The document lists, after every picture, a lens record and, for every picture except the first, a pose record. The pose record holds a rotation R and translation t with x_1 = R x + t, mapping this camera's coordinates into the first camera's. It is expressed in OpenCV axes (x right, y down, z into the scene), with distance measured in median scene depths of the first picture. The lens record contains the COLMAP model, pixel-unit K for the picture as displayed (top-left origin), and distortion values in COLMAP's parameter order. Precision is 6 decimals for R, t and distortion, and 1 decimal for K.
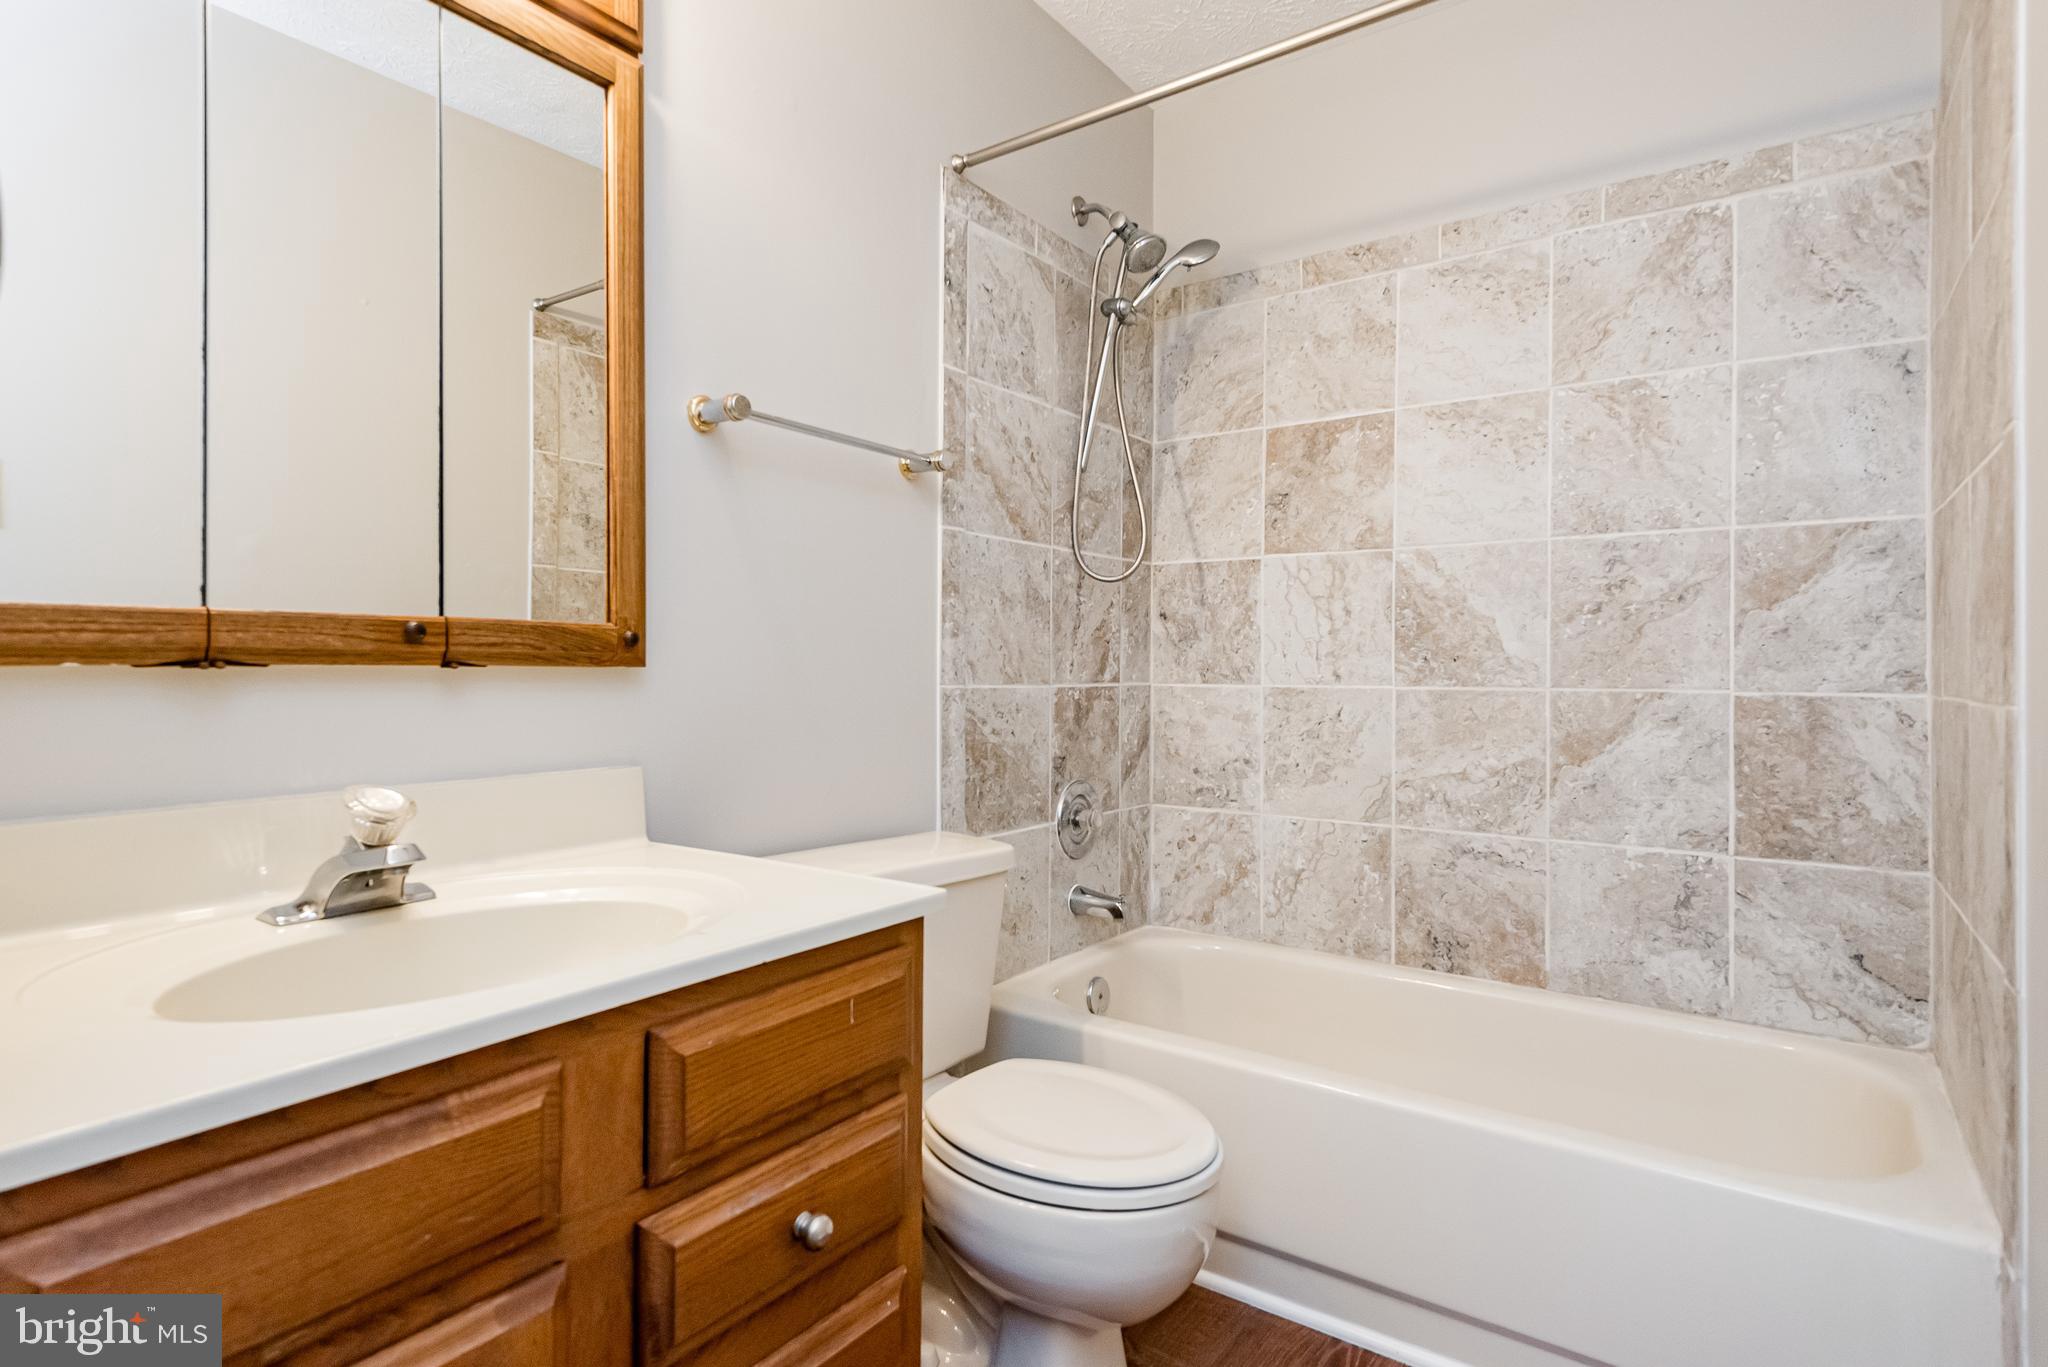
lens RADIAL K [[1062.3, 0, 1017.1], [0, 1062.3, 678.3], [0, 0, 1]] dist [-0.002841, -0.000927]
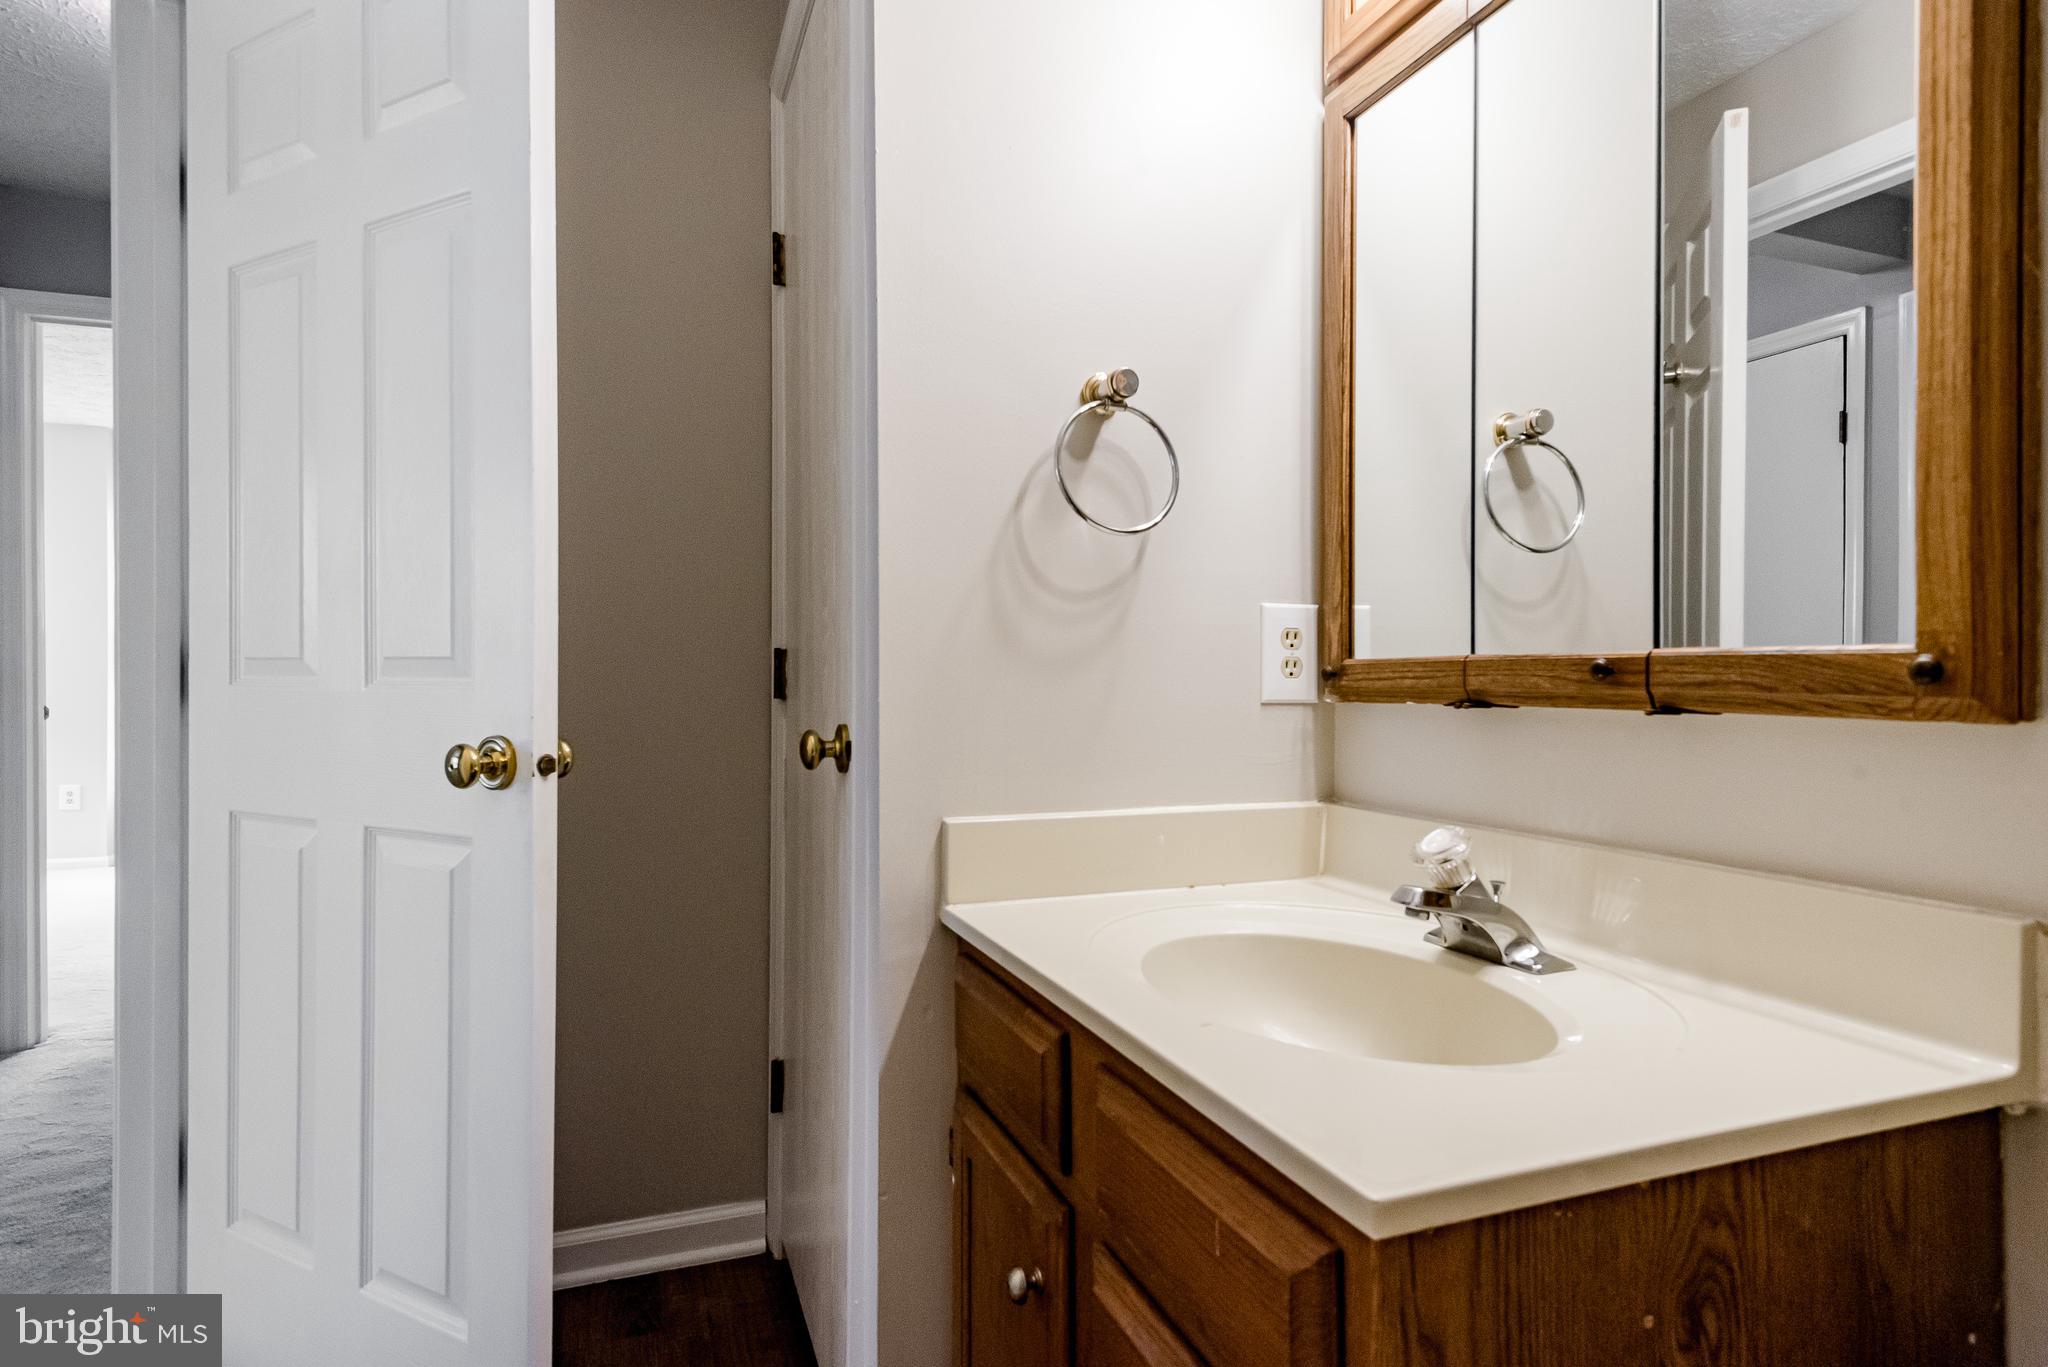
lens RADIAL K [[1062.3, 0, 1017.1], [0, 1062.3, 678.3], [0, 0, 1]] dist [-0.002841, -0.000927]
pose [[-0.554171, -0.010711, -0.832334, 0.383532], [-0.020533, 0.999789, 0.000805, -0.029474], [0.832149, 0.017537, -0.554274, 1.101427]]
